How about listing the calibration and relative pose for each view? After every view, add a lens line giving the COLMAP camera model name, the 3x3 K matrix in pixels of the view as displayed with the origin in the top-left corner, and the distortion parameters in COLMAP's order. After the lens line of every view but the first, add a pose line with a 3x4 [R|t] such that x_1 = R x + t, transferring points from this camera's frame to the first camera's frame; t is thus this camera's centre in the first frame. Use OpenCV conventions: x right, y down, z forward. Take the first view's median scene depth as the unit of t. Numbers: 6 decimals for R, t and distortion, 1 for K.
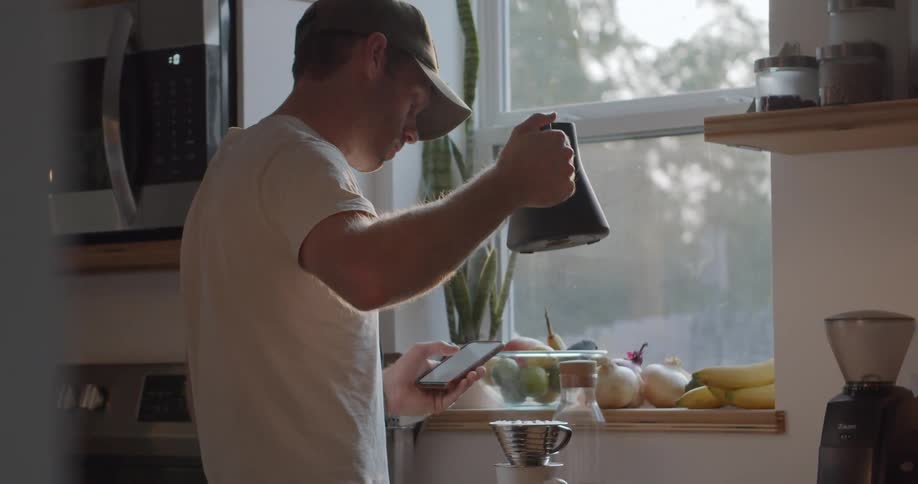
lens RADIAL K [[2258.9, 0, 459.0], [0, 2258.9, 242.0], [0, 0, 1]] dist [0.013943, 0.423538]
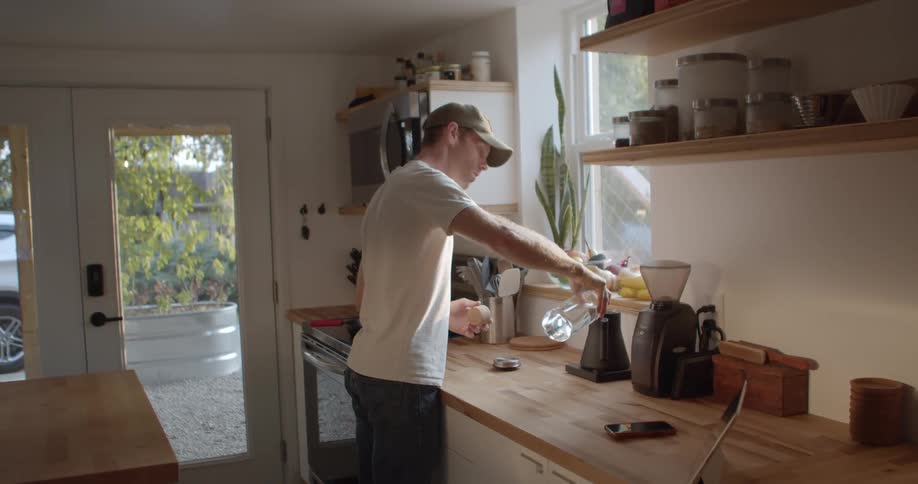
lens RADIAL K [[841.0, 0, 457.4], [0, 841.0, 256.8], [0, 0, 1]] dist [-0.150112, 0.133329]
pose [[0.889377, 0.018247, -0.456811, 0.289168], [0.042441, 0.991593, 0.122239, -0.051015], [0.455201, -0.128104, 0.881125, 0.302961]]
